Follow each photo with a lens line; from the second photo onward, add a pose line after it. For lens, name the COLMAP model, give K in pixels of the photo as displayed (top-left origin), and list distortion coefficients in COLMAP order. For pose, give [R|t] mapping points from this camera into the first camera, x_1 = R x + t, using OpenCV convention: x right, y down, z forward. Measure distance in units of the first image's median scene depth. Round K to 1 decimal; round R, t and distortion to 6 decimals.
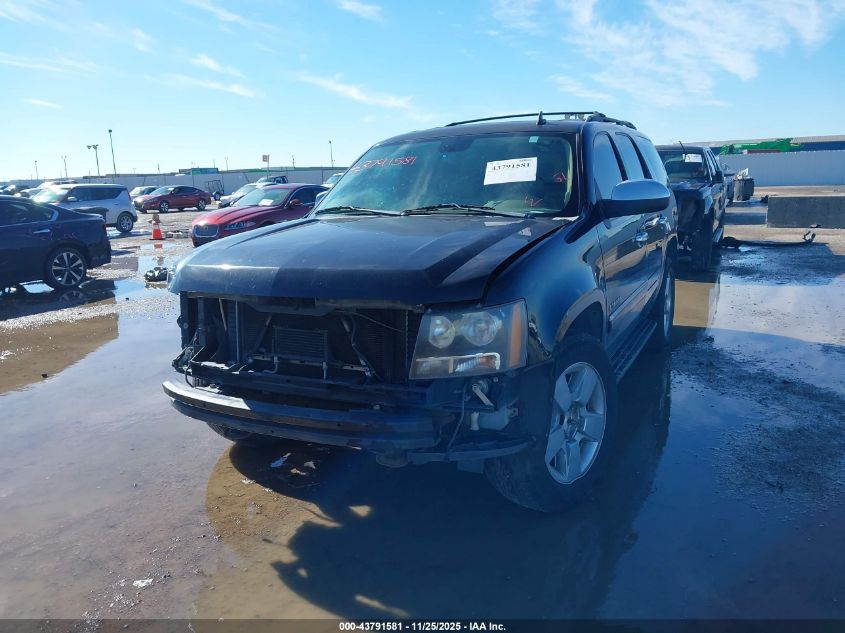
lens RADIAL K [[668.9, 0, 422.5], [0, 668.9, 316.5], [0, 0, 1]] dist [0.074080, -0.073693]
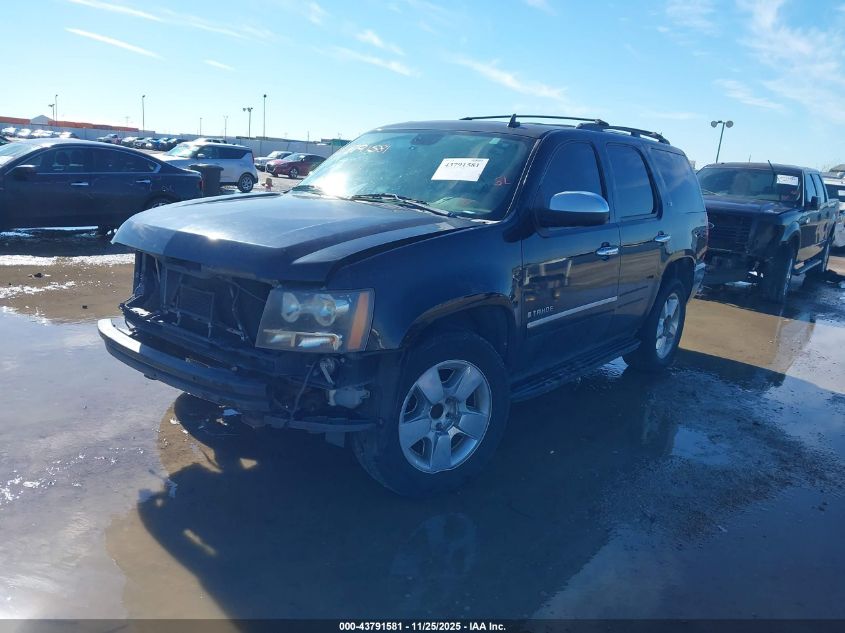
lens RADIAL K [[671.8, 0, 422.5], [0, 671.8, 316.5], [0, 0, 1]] dist [0.076056, -0.136204]
pose [[0.974032, 0.145304, -0.173633, 0.284851], [-0.141984, 0.989369, 0.031459, -0.018420], [0.176358, -0.005989, 0.984308, -0.023561]]
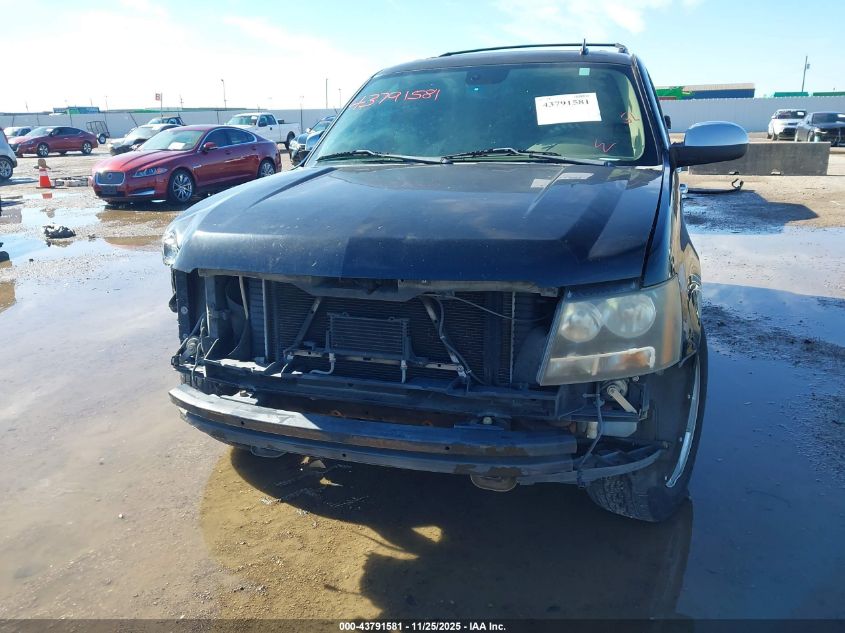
lens RADIAL K [[668.9, 0, 422.5], [0, 668.9, 316.5], [0, 0, 1]] dist [0.074080, -0.073693]
pose [[0.989523, -0.030304, 0.141158, -0.169934], [0.019349, 0.996739, 0.078344, -0.029919], [-0.143071, -0.074792, 0.986882, 0.184894]]
